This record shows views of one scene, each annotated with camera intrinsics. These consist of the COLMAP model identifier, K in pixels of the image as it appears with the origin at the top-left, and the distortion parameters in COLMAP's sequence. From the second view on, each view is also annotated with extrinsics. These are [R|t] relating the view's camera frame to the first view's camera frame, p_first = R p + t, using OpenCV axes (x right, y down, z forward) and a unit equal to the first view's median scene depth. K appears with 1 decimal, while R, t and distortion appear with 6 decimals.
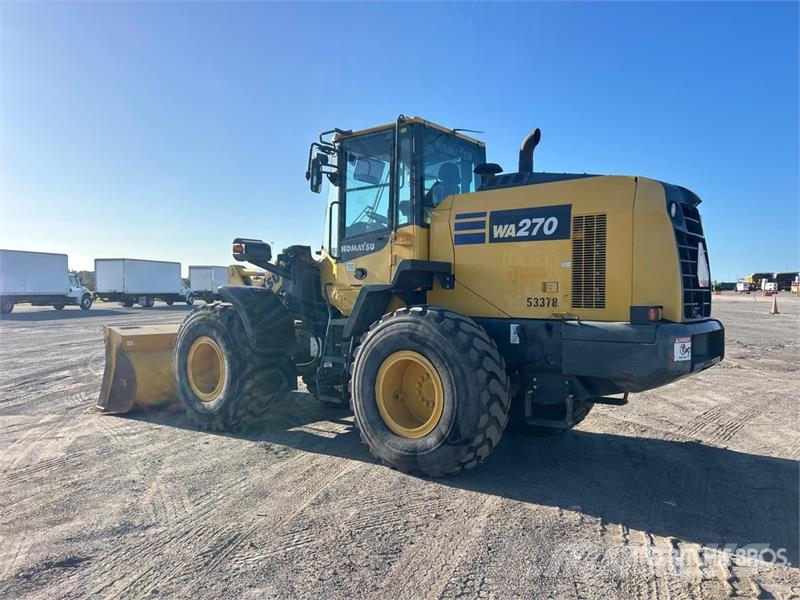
lens RADIAL K [[601.9, 0, 394.9], [0, 601.9, 292.6], [0, 0, 1]] dist [0.055607, -0.055848]
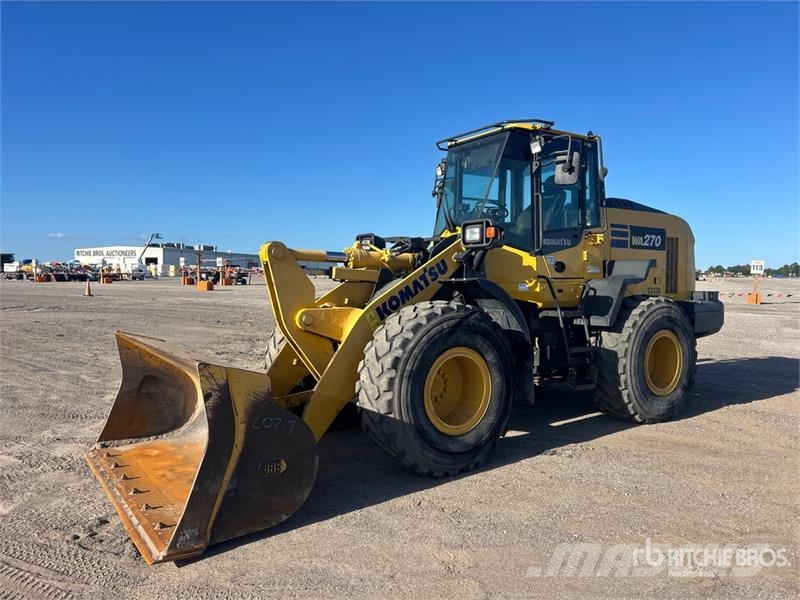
lens RADIAL K [[601.9, 0, 399.1], [0, 601.9, 301.6], [0, 0, 1]] dist [0.055607, -0.055848]
pose [[0.276821, -0.038176, 0.960163, -1.306632], [-0.005606, 0.999129, 0.041341, -0.015019], [-0.960905, -0.016827, 0.276366, 1.109577]]
